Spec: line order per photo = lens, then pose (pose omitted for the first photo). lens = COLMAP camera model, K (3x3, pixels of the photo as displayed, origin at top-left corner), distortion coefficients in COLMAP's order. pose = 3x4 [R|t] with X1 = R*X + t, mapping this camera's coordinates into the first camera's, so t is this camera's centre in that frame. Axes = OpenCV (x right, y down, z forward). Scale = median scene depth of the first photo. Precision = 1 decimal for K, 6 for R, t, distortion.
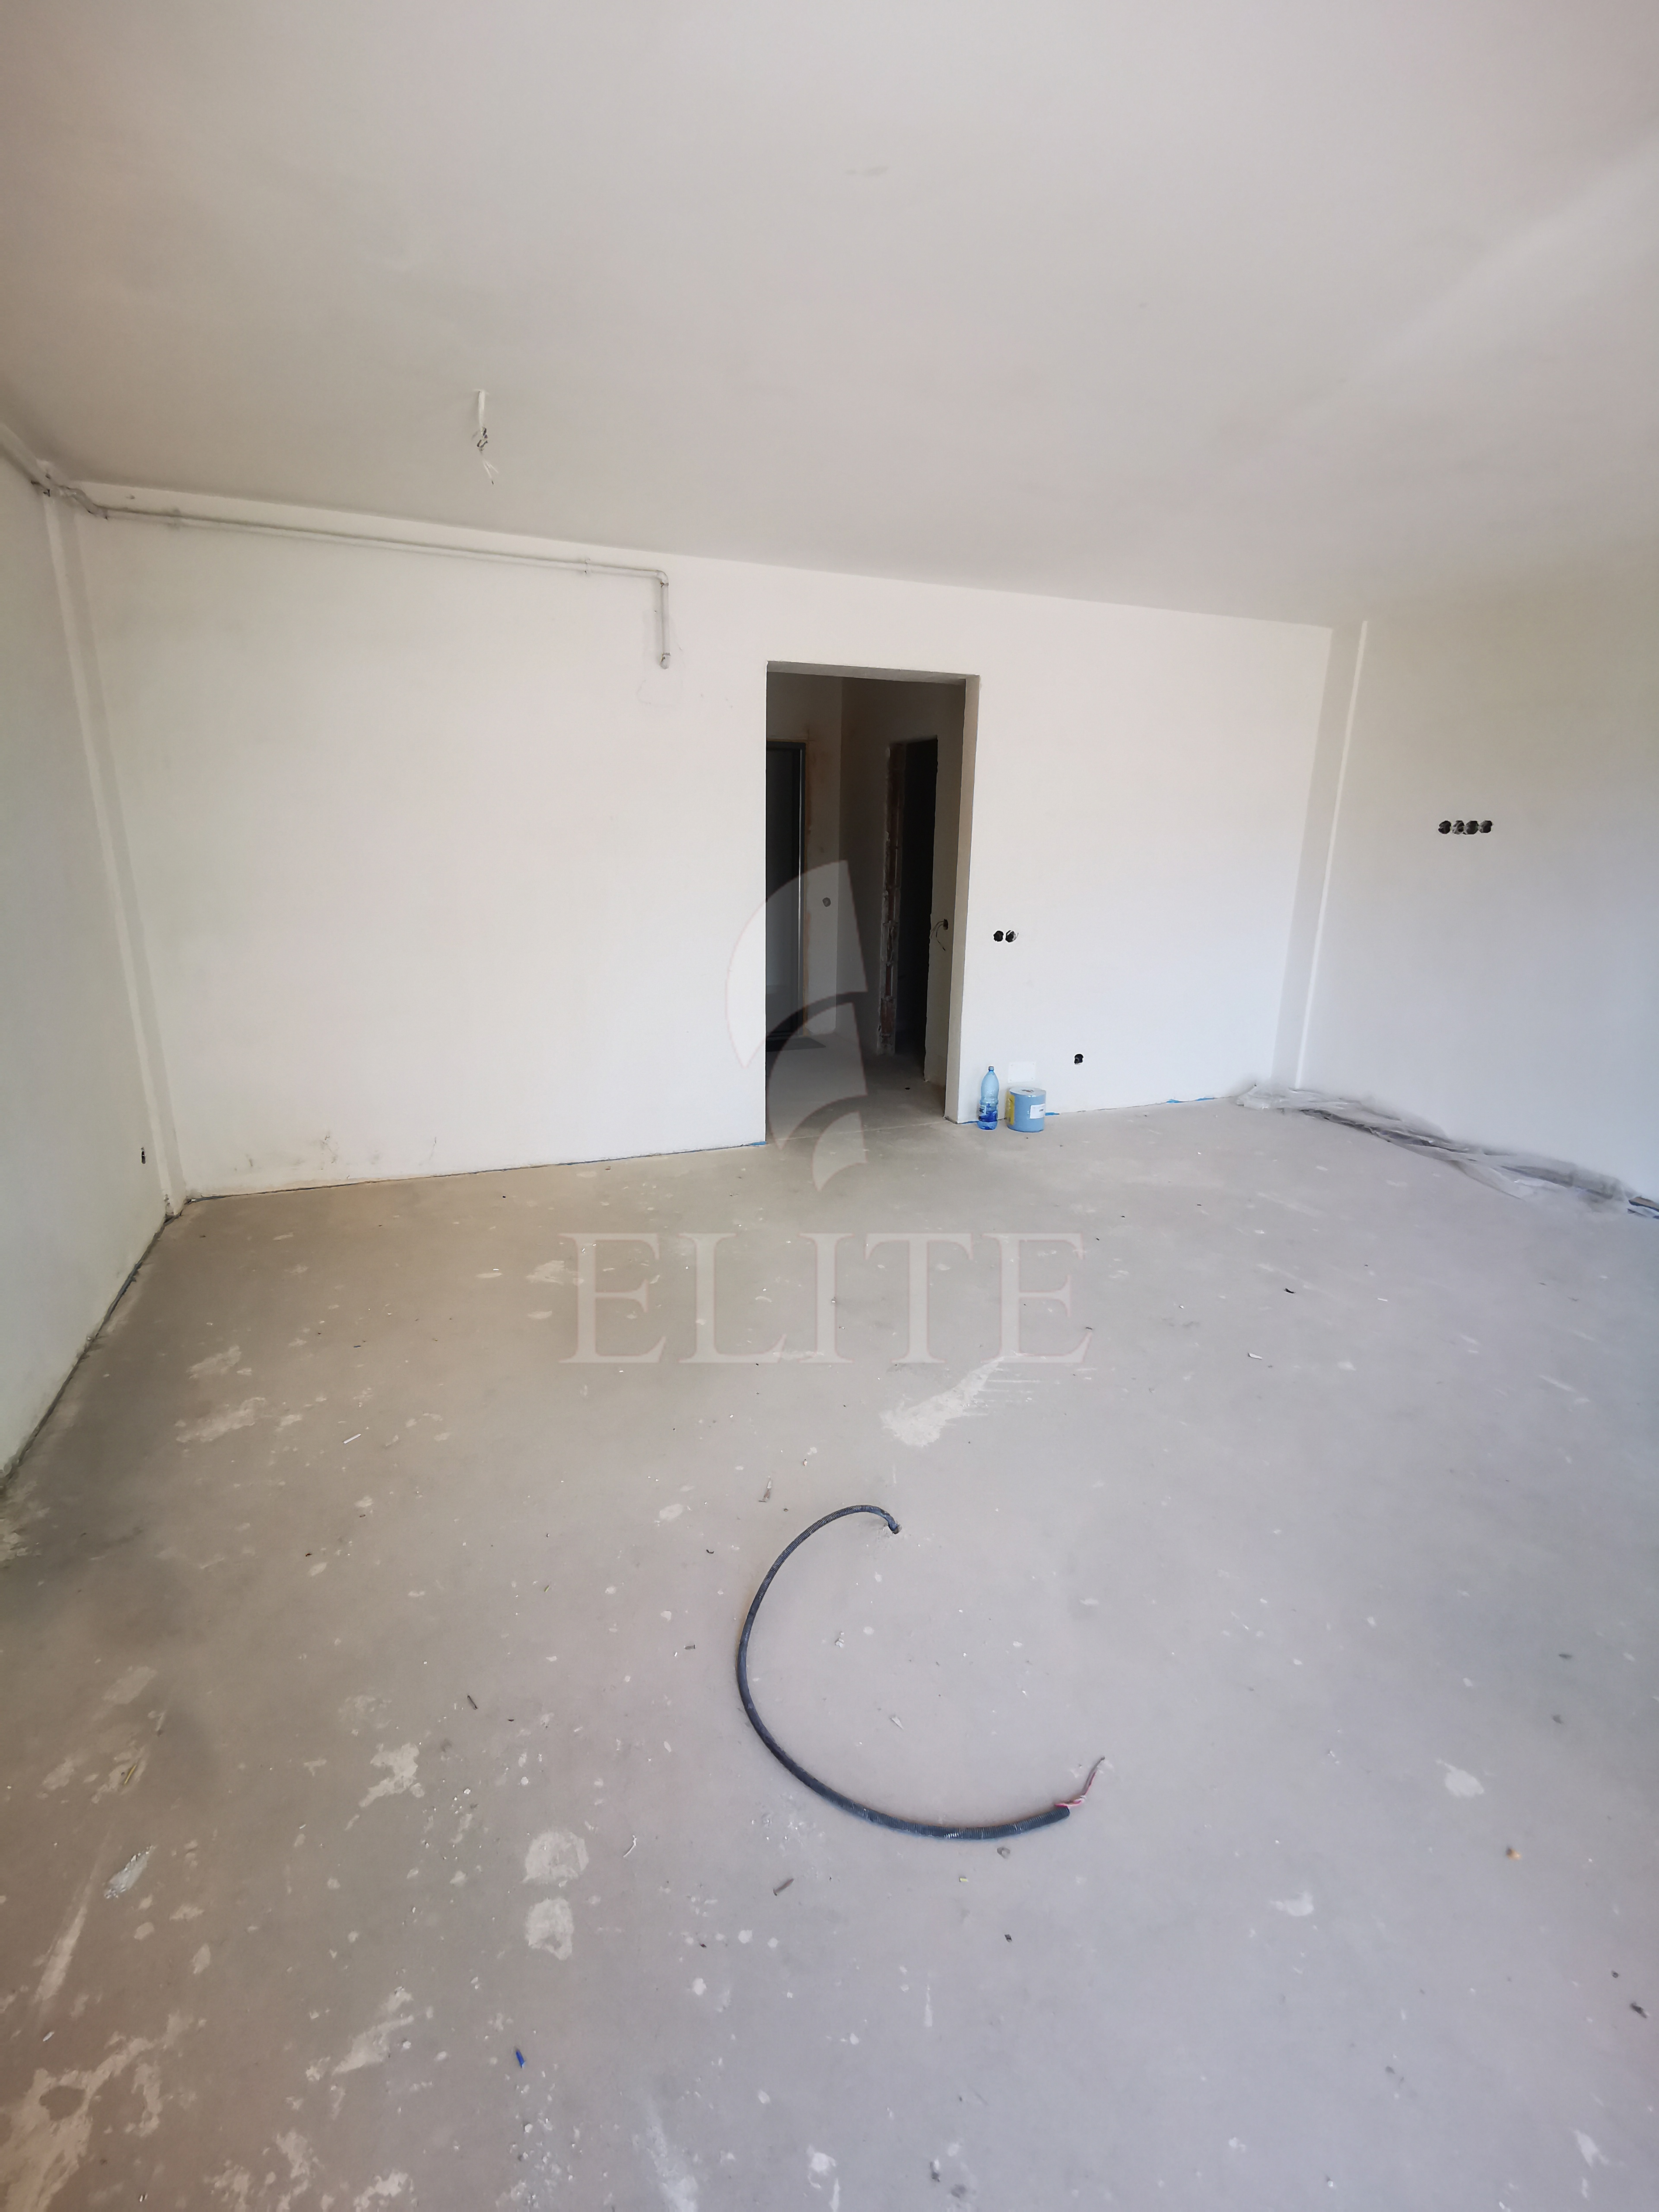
lens RADIAL K [[1016.3, 0, 829.2], [0, 1016.3, 1104.2], [0, 0, 1]] dist [0.010619, -0.005582]
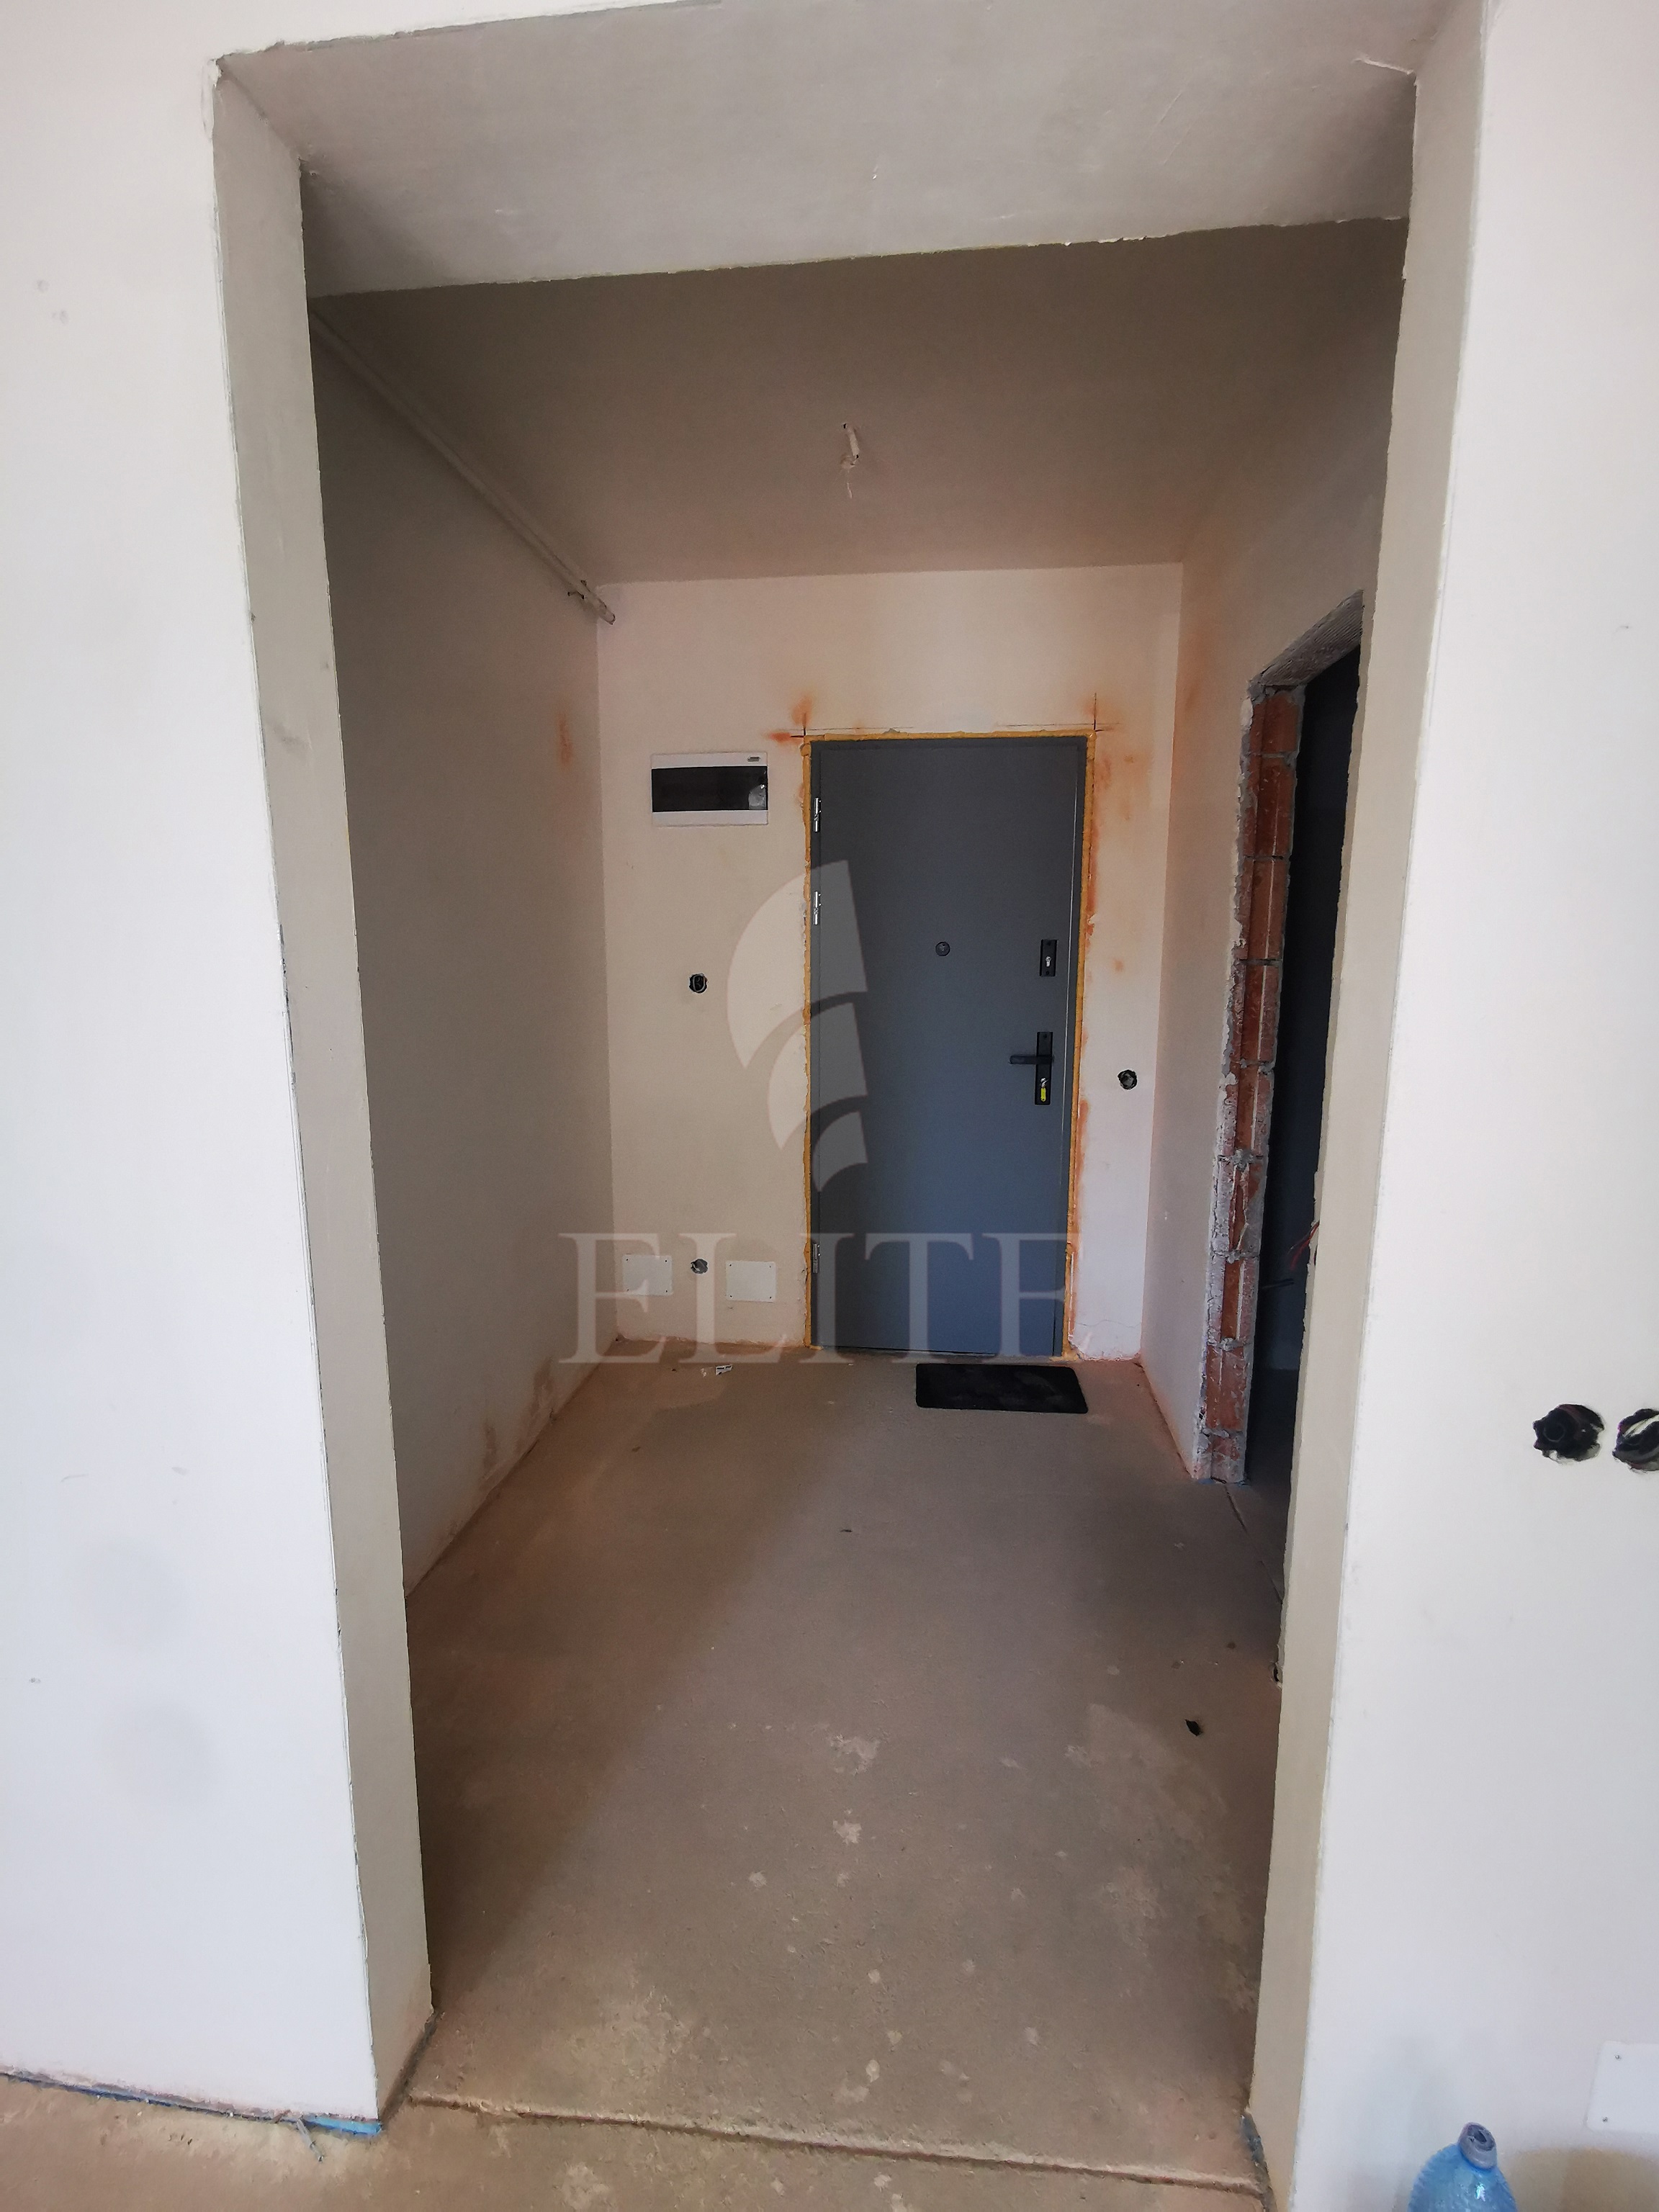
lens RADIAL K [[1016.3, 0, 830.9], [0, 1016.3, 1107.8], [0, 0, 1]] dist [0.010619, -0.005582]
pose [[0.886078, 0.062562, -0.459296, 0.098160], [-0.111258, 0.990590, -0.079708, -0.147513], [0.449987, 0.121728, 0.884700, 0.587176]]
